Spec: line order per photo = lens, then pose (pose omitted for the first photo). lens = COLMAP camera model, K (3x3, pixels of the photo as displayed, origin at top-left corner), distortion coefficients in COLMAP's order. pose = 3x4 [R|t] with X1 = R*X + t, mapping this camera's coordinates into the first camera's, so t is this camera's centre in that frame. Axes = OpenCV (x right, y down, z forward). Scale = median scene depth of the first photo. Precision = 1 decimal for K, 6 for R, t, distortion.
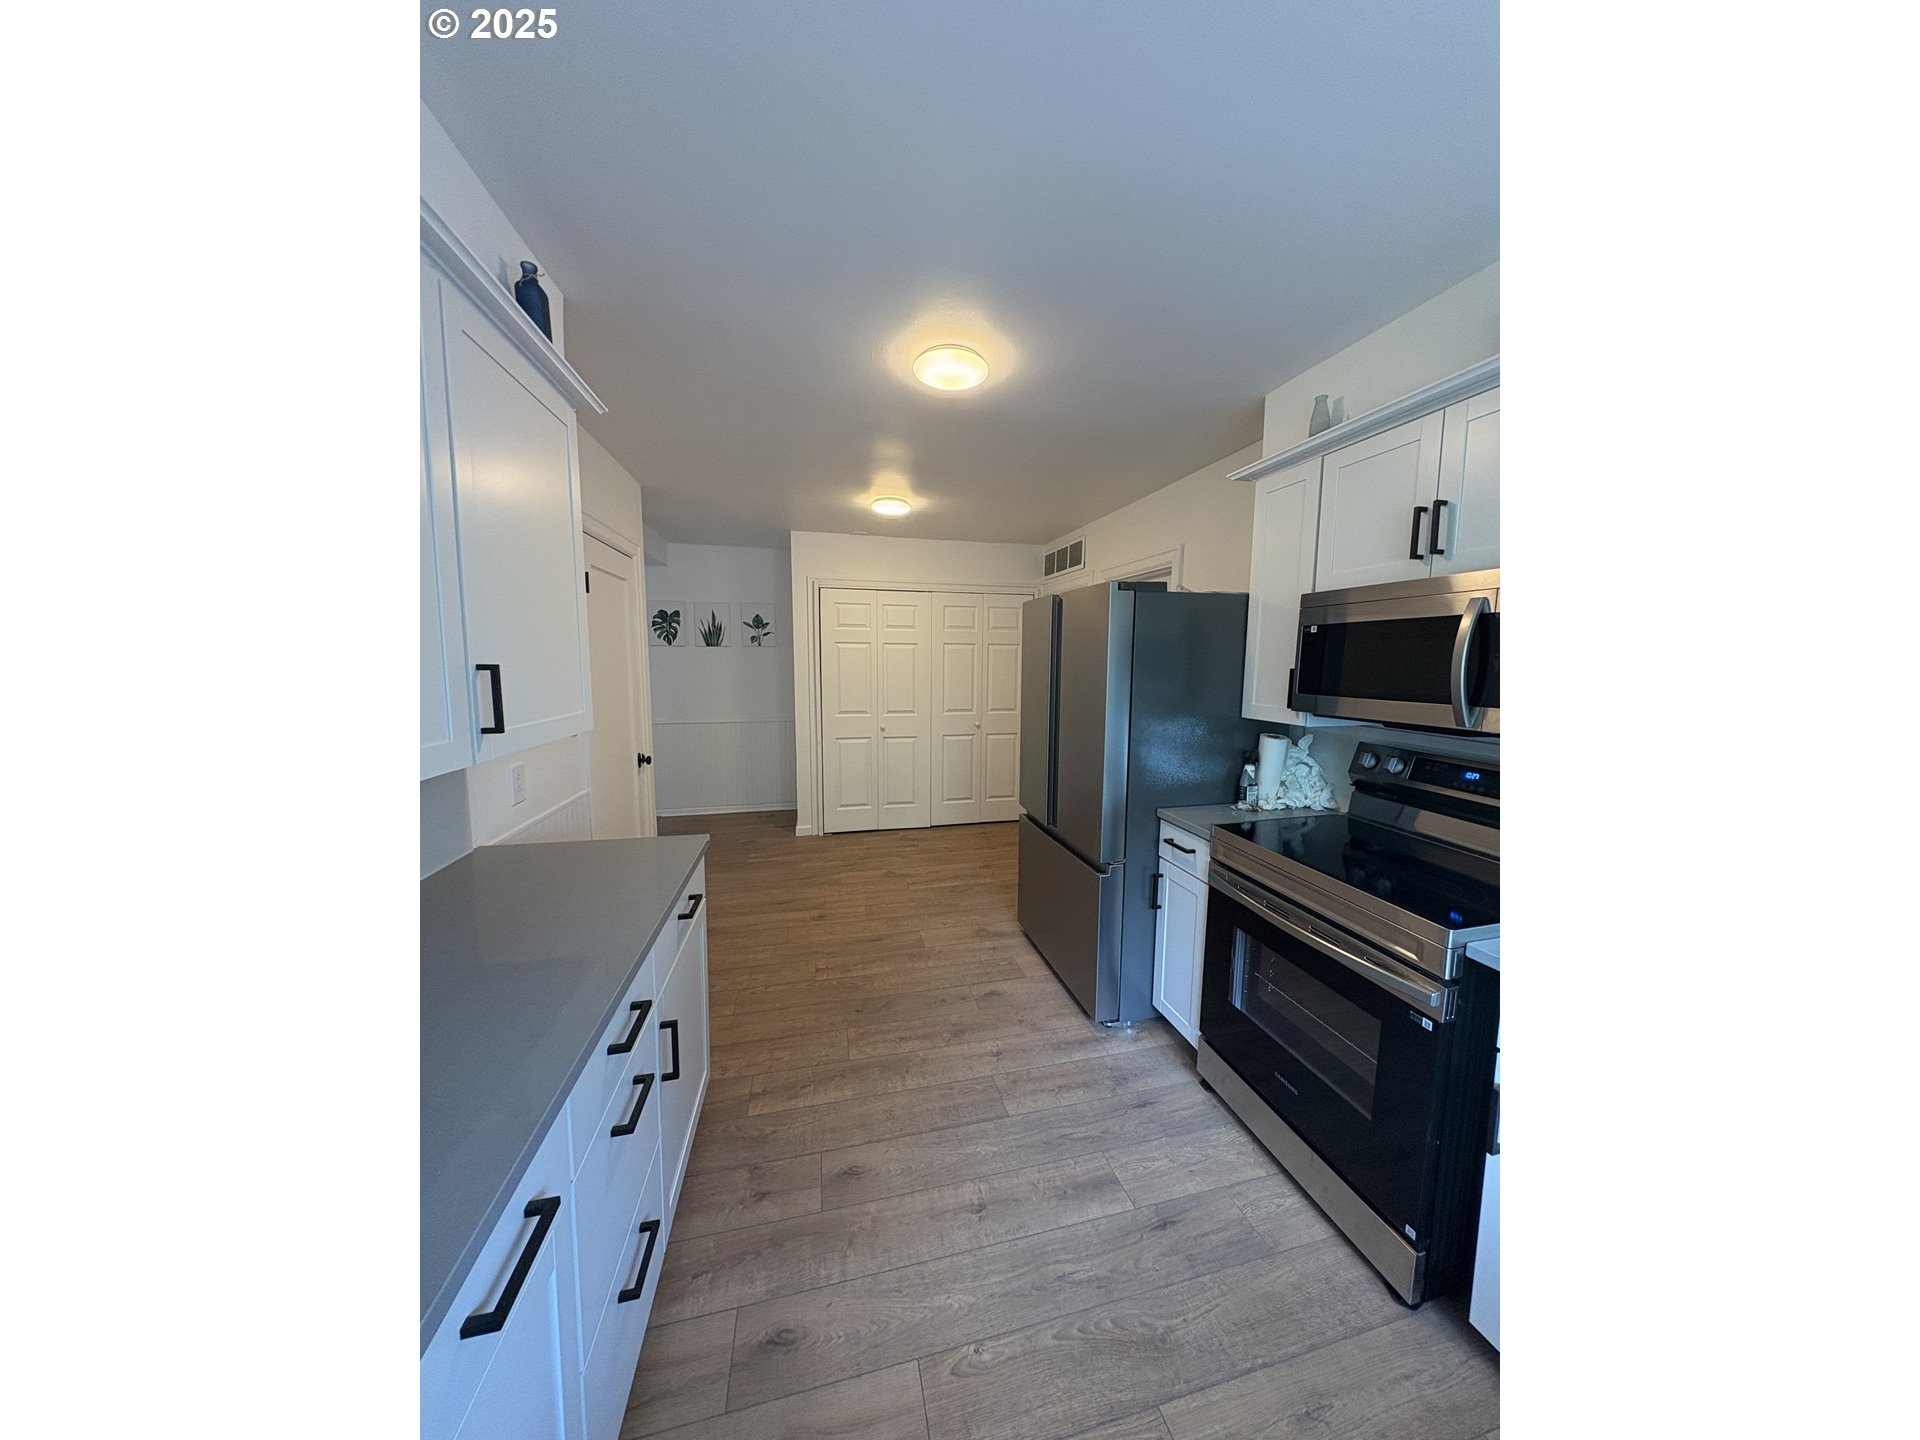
lens RADIAL K [[564.6, 0, 954.6], [0, 564.6, 713.0], [0, 0, 1]] dist [-0.000247, -0.000014]
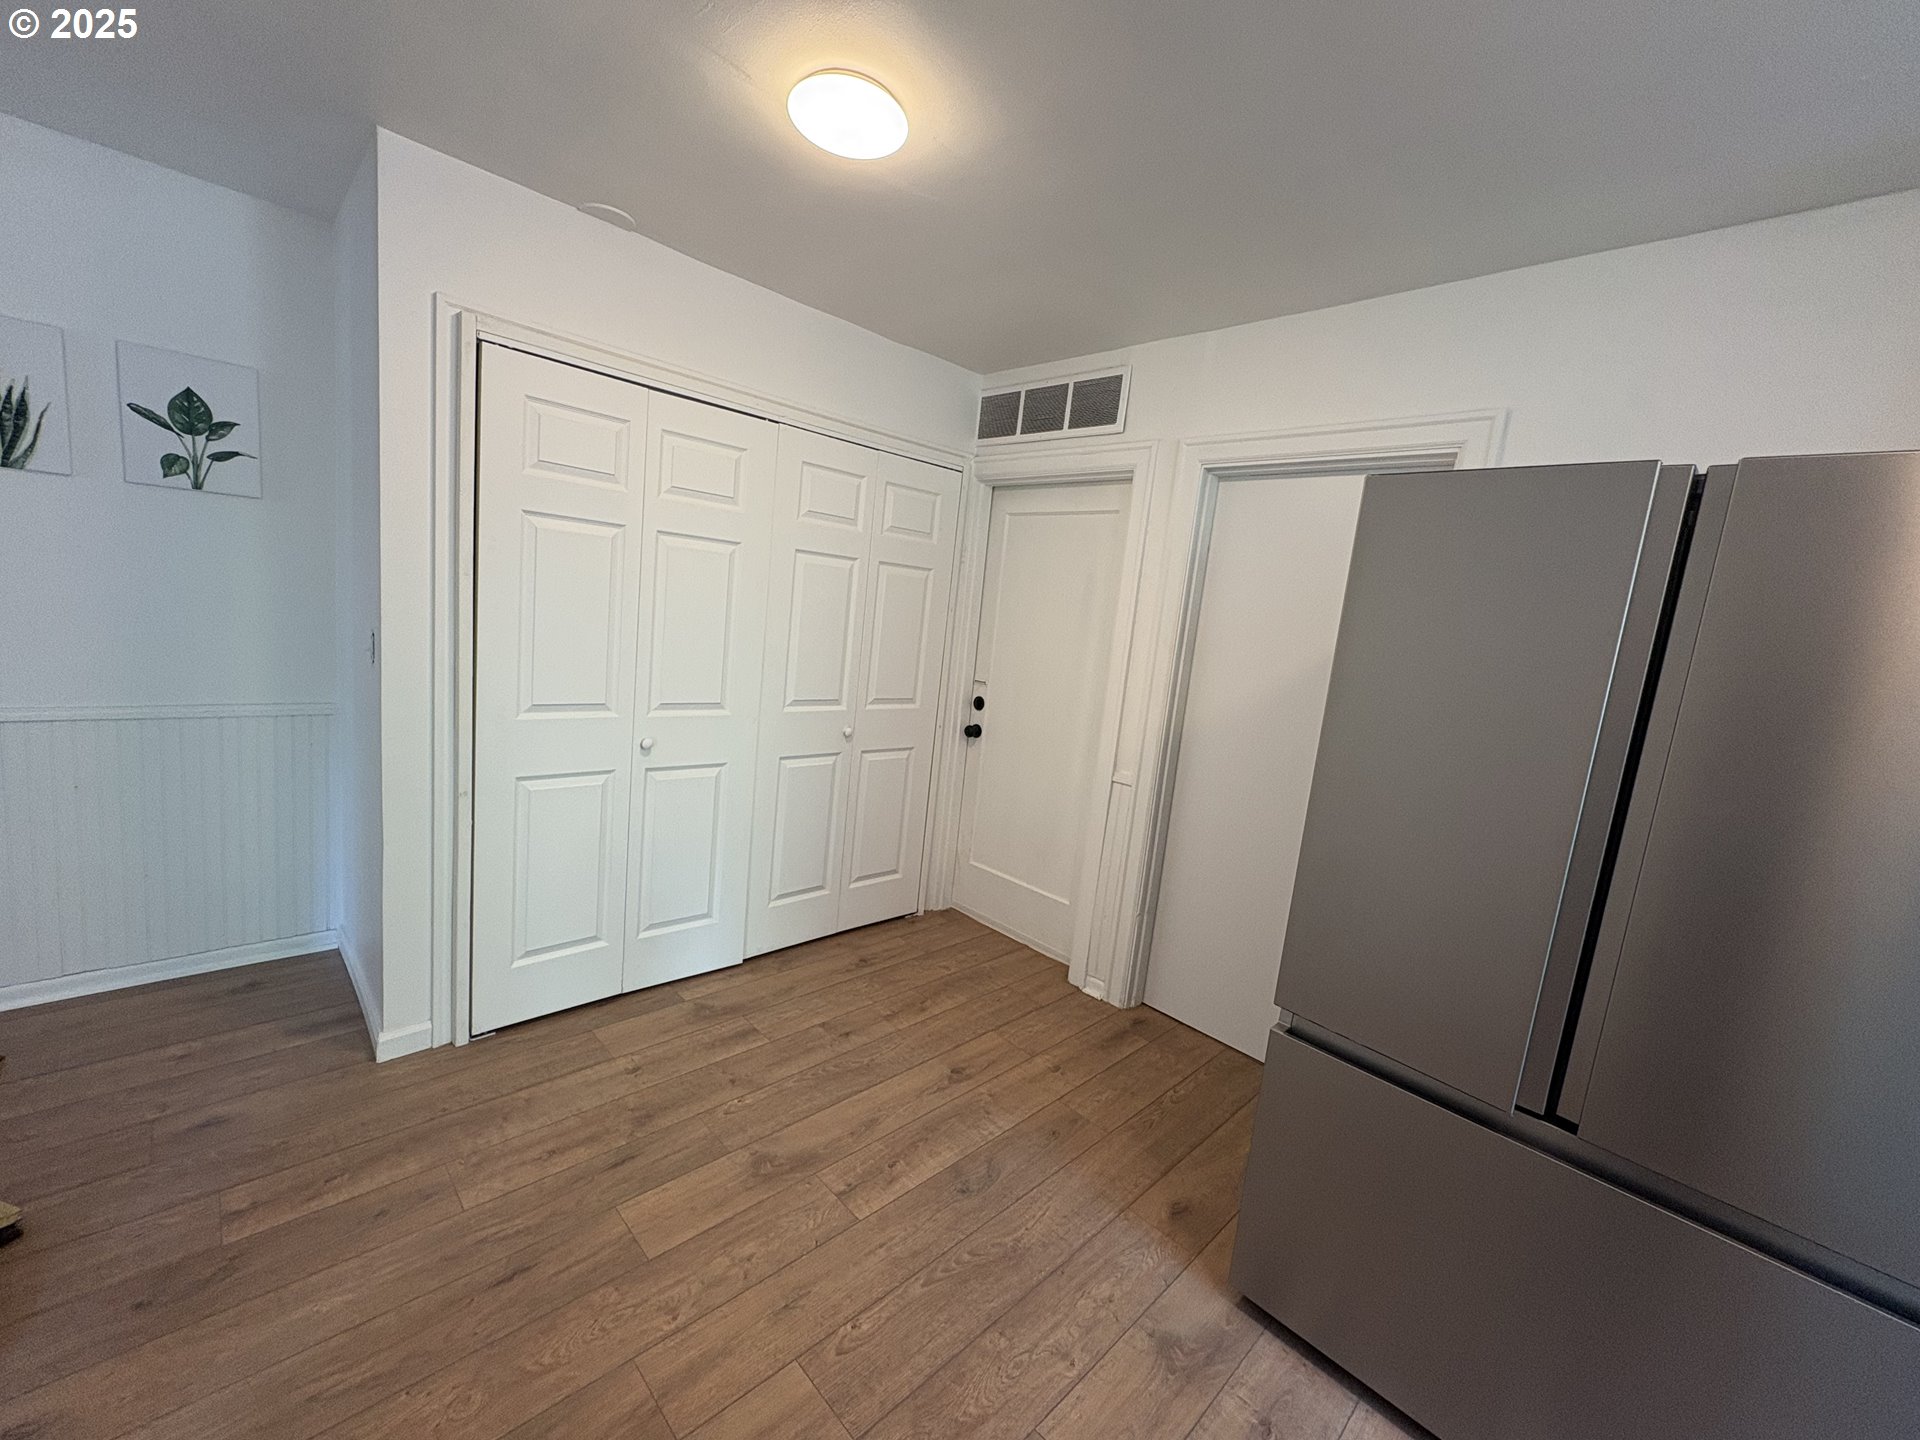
lens RADIAL K [[766.4, 0, 960.8], [0, 766.4, 713.3], [0, 0, 1]] dist [0.003305, 0.000152]
pose [[0.858806, 0.007388, 0.512248, -0.233361], [-0.043196, 0.997380, 0.058035, -0.041190], [-0.510477, -0.071967, 0.856875, 0.462243]]
